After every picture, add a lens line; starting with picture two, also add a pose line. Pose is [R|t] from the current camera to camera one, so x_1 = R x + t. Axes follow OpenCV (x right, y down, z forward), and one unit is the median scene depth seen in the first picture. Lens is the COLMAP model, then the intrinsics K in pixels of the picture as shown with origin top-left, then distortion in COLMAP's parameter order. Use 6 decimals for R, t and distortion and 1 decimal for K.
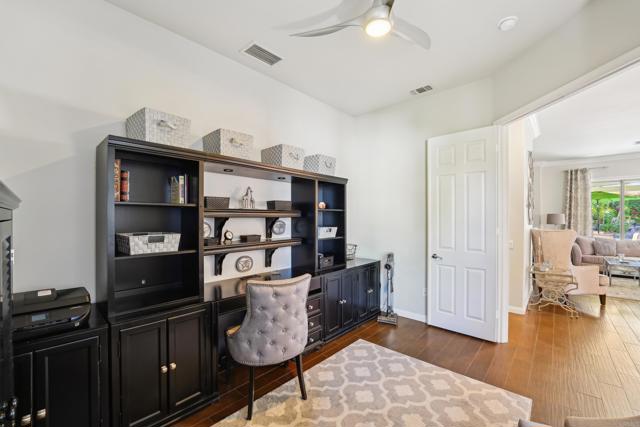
lens RADIAL K [[265.9, 0, 319.7], [0, 265.9, 214.2], [0, 0, 1]] dist [-0.022230, -0.000120]
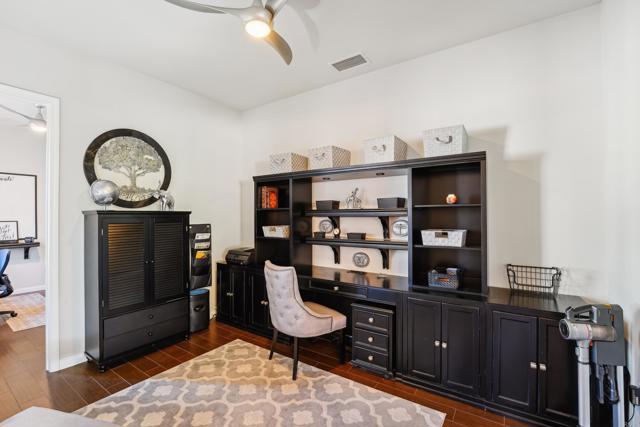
lens RADIAL K [[274.0, 0, 320.0], [0, 274.0, 213.5], [0, 0, 1]] dist [-0.000933, -0.000144]
pose [[0.151647, -0.000627, -0.988435, 0.791623], [0.020460, 0.999788, 0.002505, -0.006317], [0.988223, -0.020603, 0.151627, 0.665880]]
